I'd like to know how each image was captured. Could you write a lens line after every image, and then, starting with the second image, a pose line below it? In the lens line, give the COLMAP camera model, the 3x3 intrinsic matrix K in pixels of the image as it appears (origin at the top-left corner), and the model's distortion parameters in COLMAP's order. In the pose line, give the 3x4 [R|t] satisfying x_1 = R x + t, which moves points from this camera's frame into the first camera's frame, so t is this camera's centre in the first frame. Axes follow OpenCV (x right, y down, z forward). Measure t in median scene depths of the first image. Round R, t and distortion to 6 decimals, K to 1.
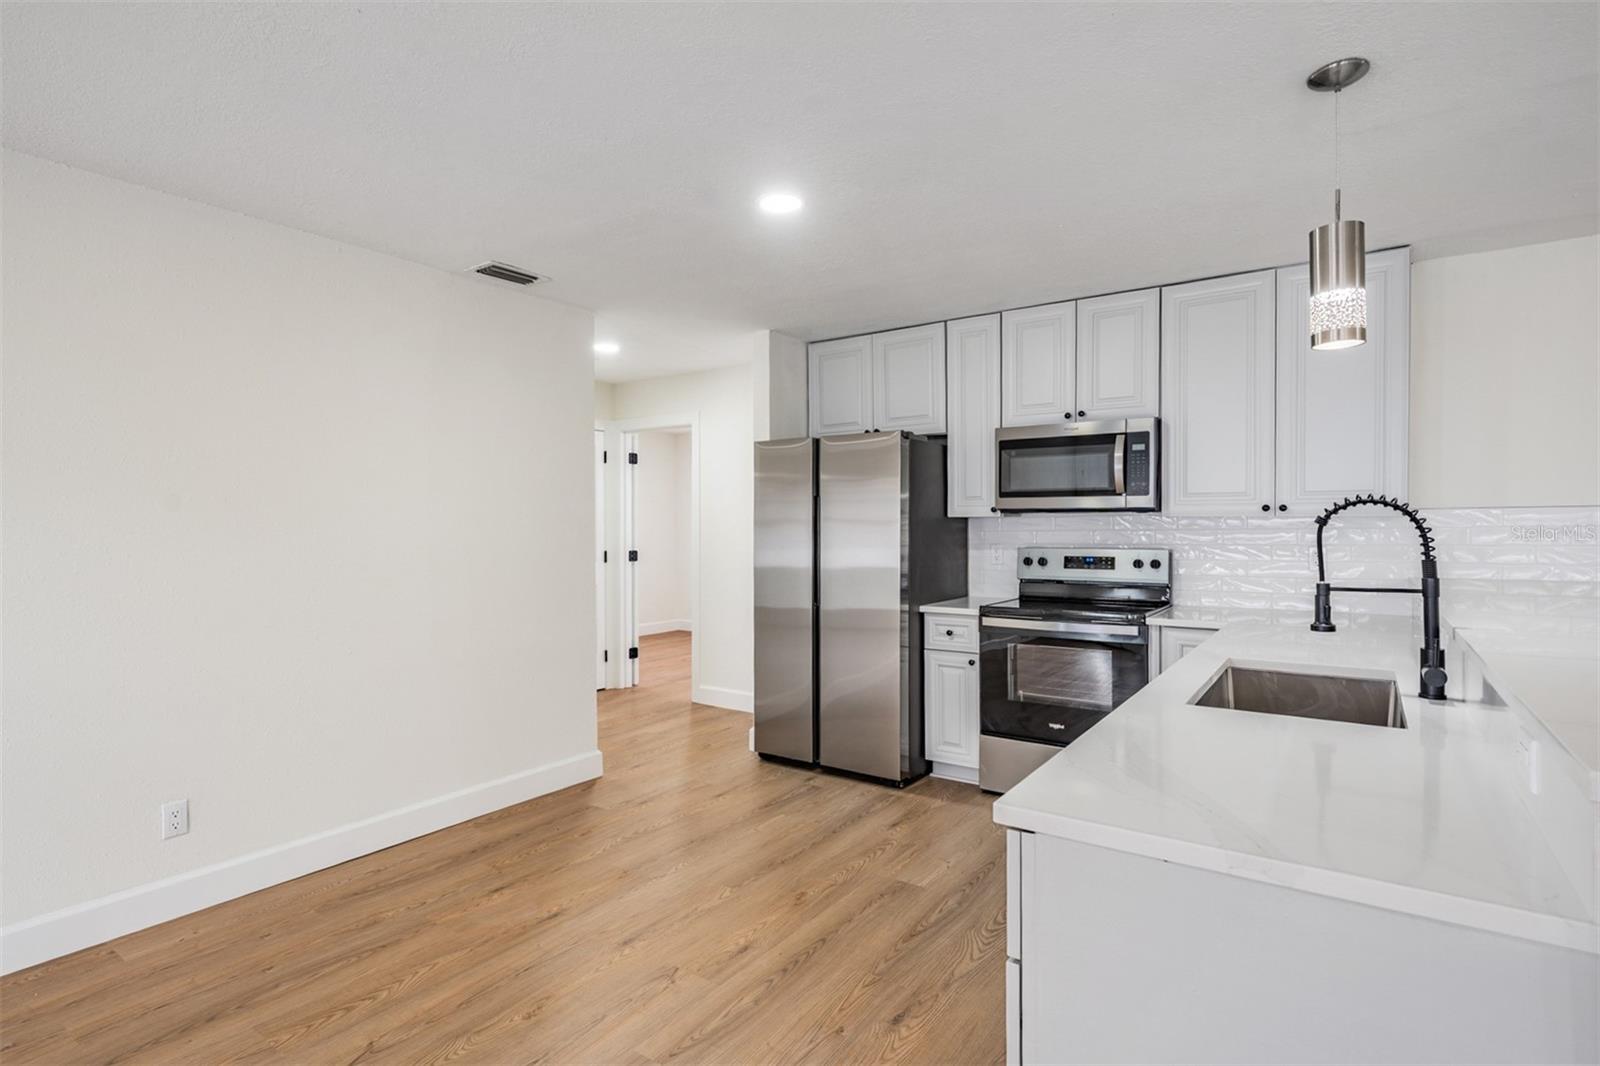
lens RADIAL K [[789.4, 0, 802.0], [0, 789.4, 530.8], [0, 0, 1]] dist [0.002468, 0.000467]
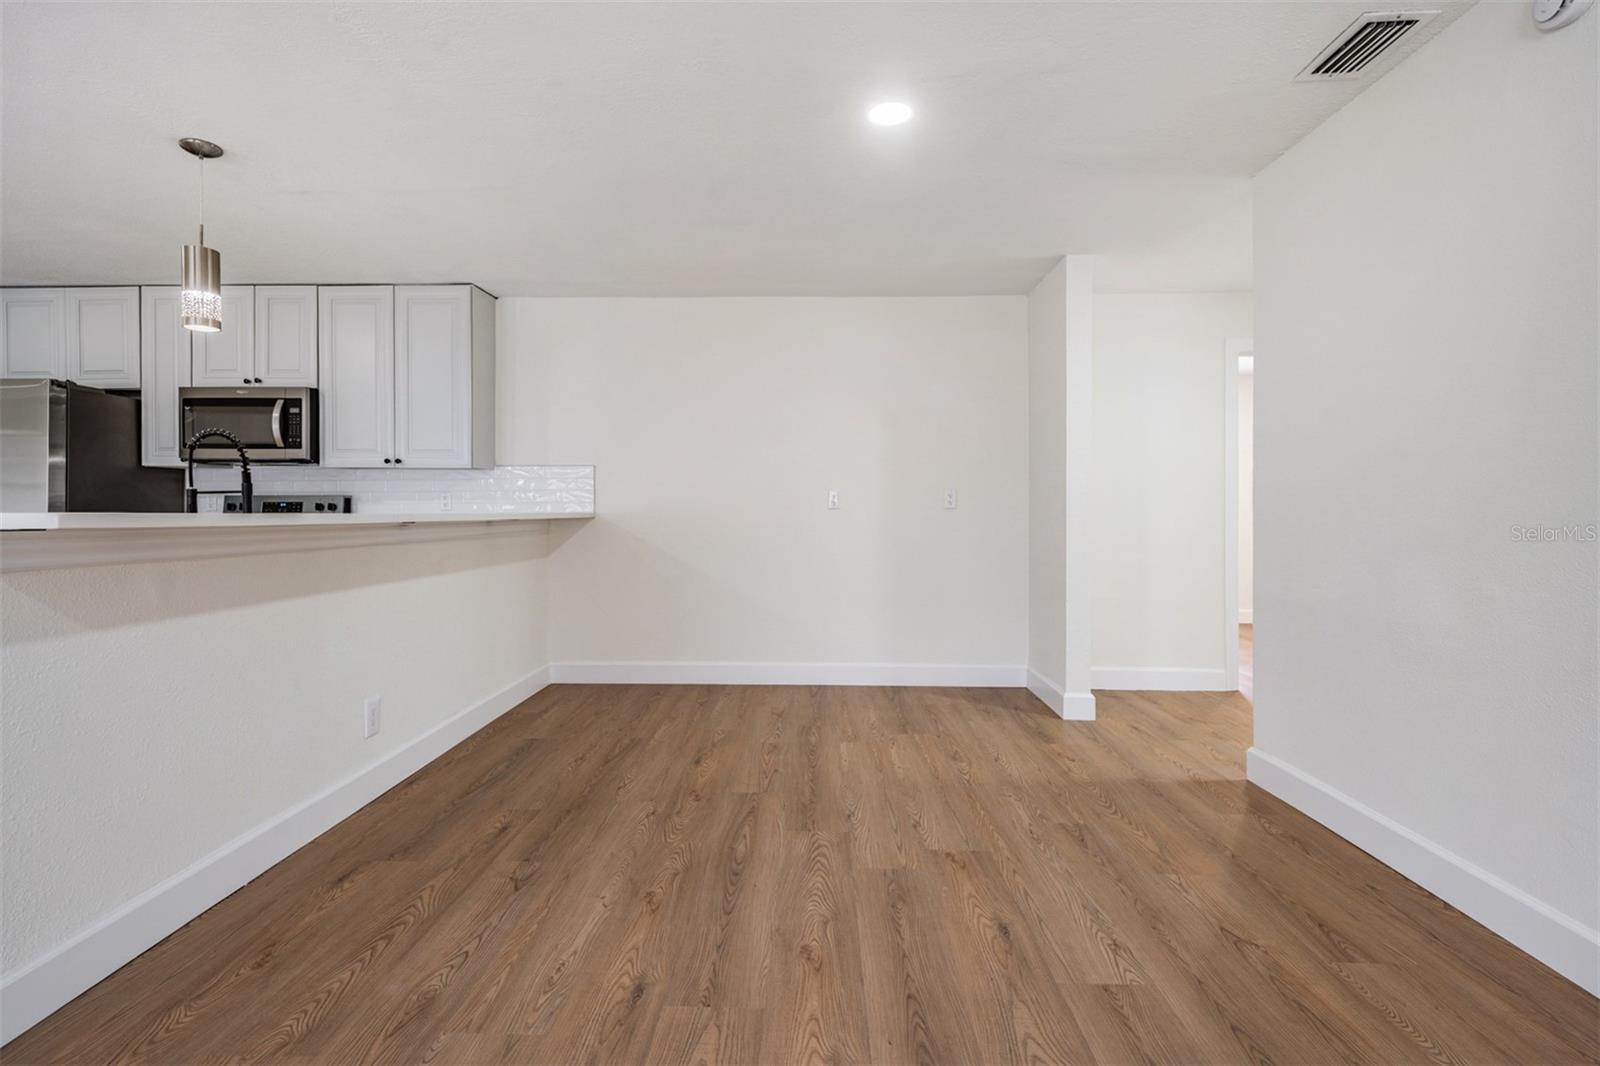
lens RADIAL K [[729.4, 0, 803.2], [0, 729.4, 525.5], [0, 0, 1]] dist [-0.022488, -0.000459]
pose [[0.819134, -0.005718, 0.573574, 0.427853], [-0.000842, 0.999937, 0.011171, 0.061987], [-0.573602, -0.009634, 0.819077, -0.391033]]
